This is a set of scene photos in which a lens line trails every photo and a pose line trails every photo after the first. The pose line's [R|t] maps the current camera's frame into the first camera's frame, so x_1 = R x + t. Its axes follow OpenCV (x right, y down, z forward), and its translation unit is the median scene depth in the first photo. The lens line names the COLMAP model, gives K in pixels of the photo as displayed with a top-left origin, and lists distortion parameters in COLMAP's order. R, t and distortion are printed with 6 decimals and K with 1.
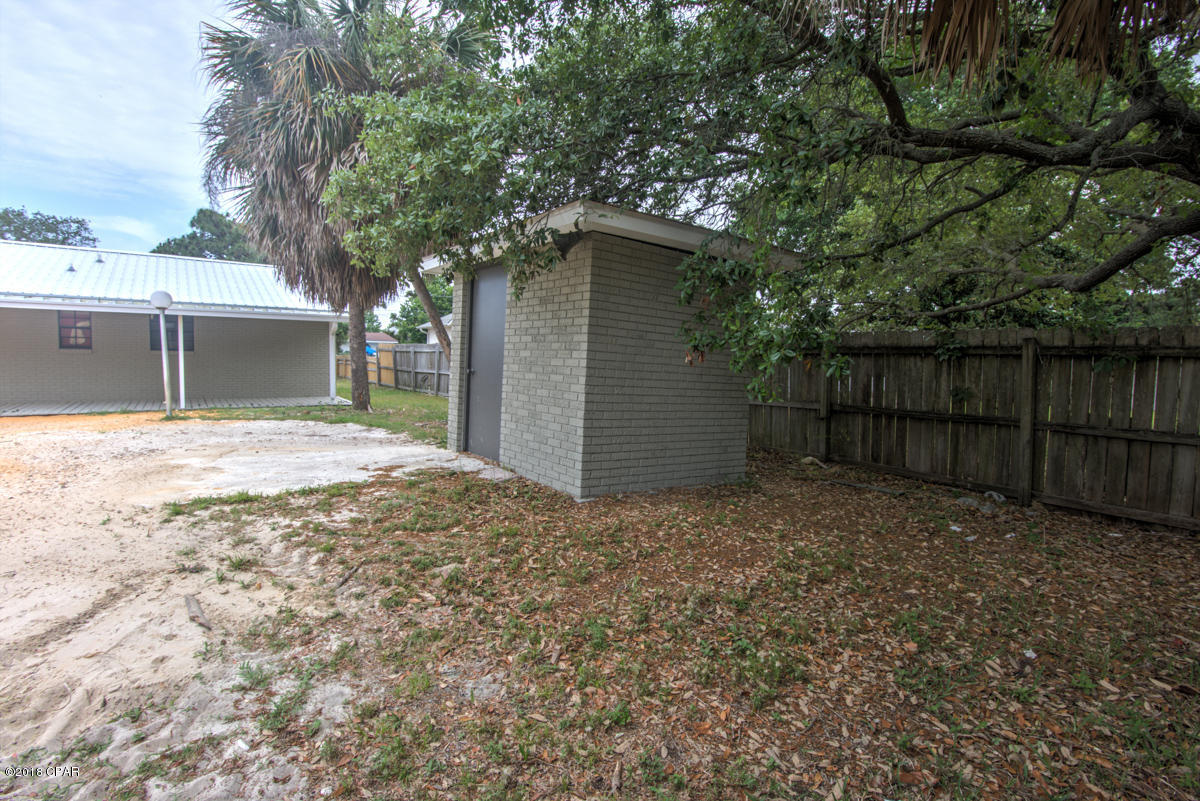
lens RADIAL K [[580.1, 0, 597.5], [0, 580.1, 398.1], [0, 0, 1]] dist [-0.021918, -0.000146]
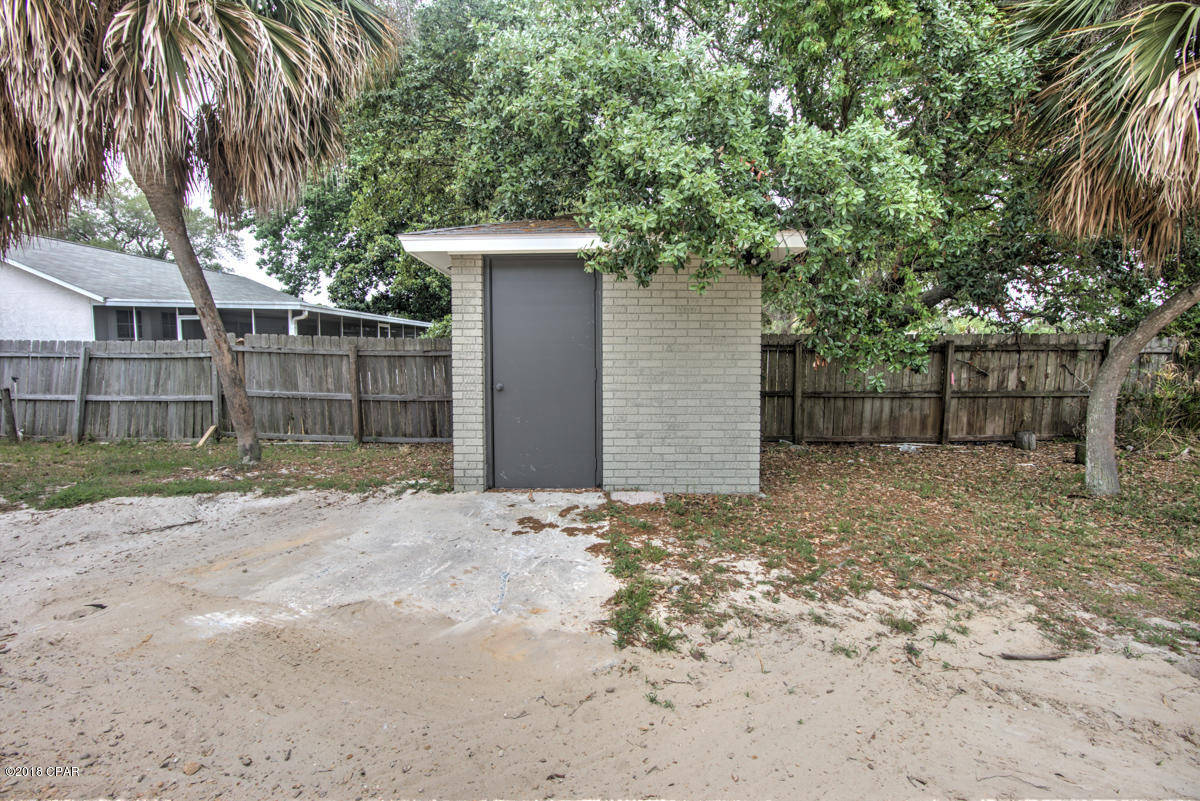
lens RADIAL K [[580.1, 0, 597.5], [0, 580.1, 398.1], [0, 0, 1]] dist [-0.021918, -0.000146]
pose [[0.609474, -0.089692, 0.787716, -1.500380], [0.070615, 0.995772, 0.058746, -0.133750], [-0.789655, 0.019820, 0.613231, 0.793461]]
